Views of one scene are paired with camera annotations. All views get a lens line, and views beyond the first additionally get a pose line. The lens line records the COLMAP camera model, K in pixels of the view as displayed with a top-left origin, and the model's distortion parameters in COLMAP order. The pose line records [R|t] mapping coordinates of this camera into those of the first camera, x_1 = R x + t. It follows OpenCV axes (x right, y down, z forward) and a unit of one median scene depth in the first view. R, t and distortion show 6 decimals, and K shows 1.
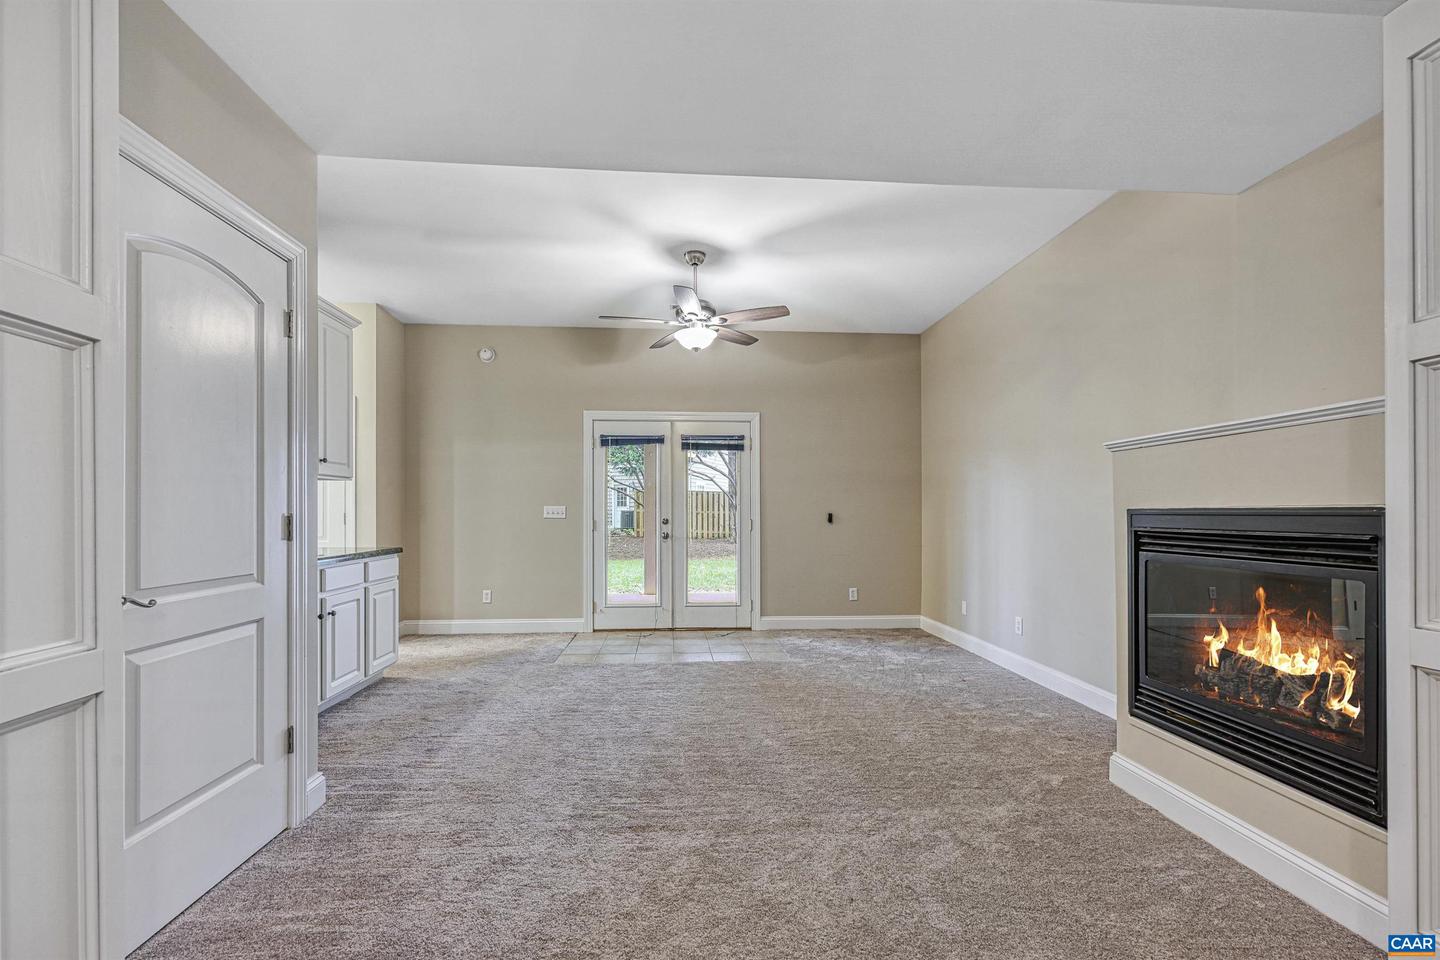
lens RADIAL K [[590.1, 0, 712.3], [0, 590.1, 513.2], [0, 0, 1]] dist [-0.000327, -0.000191]
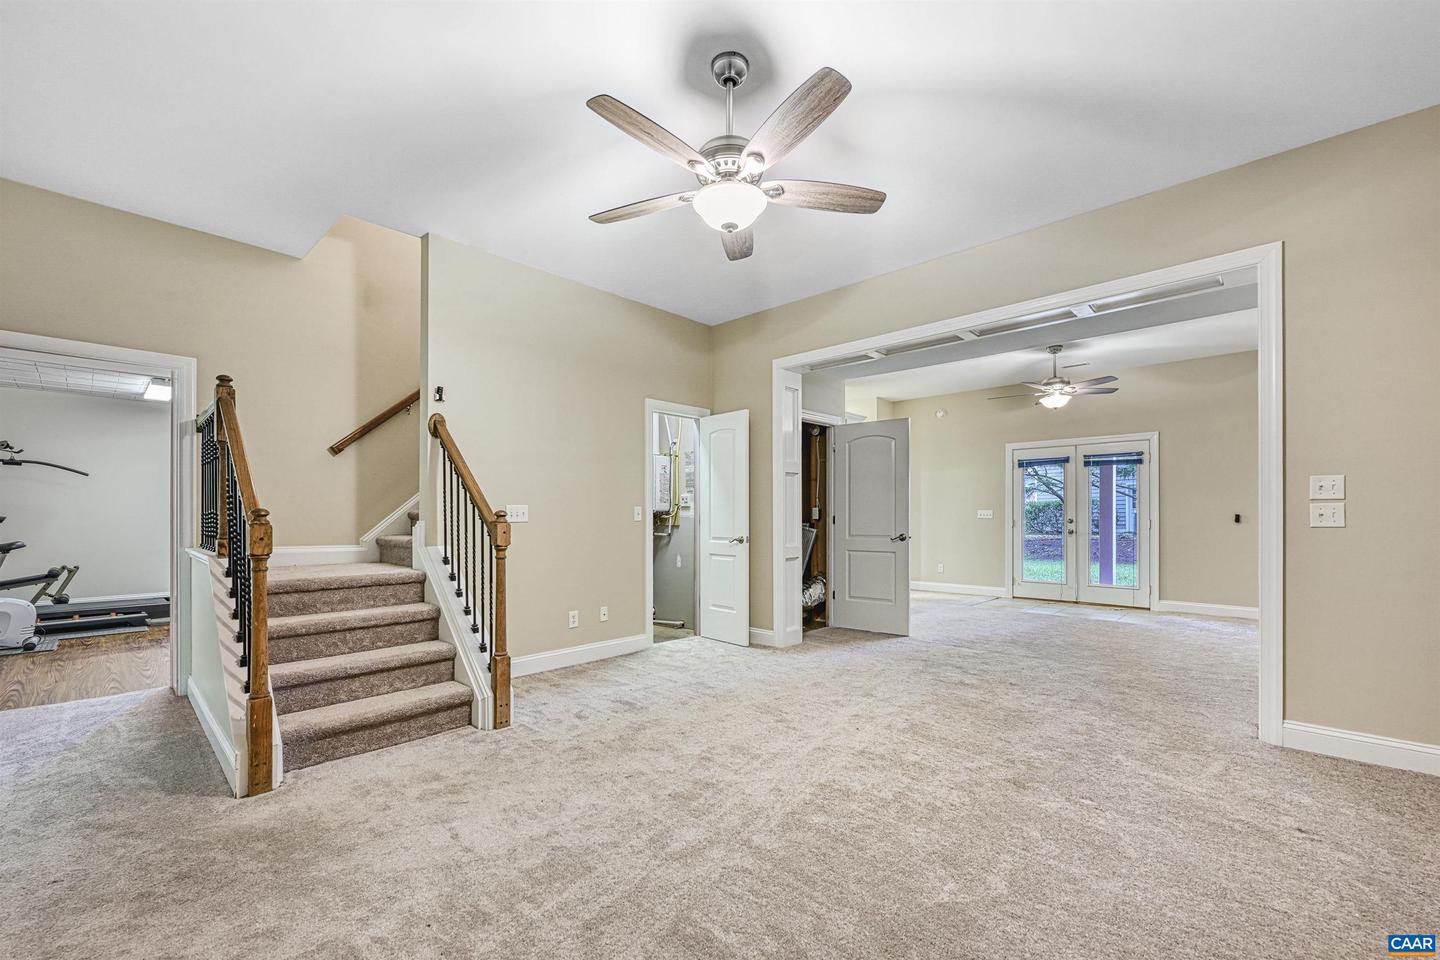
lens RADIAL K [[590.1, 0, 712.3], [0, 590.1, 513.2], [0, 0, 1]] dist [-0.000327, -0.000191]
pose [[0.675132, -0.005831, -0.737674, 0.357908], [0.003585, 0.999983, -0.004624, -0.000439], [0.737688, 0.000477, 0.675142, -0.497165]]
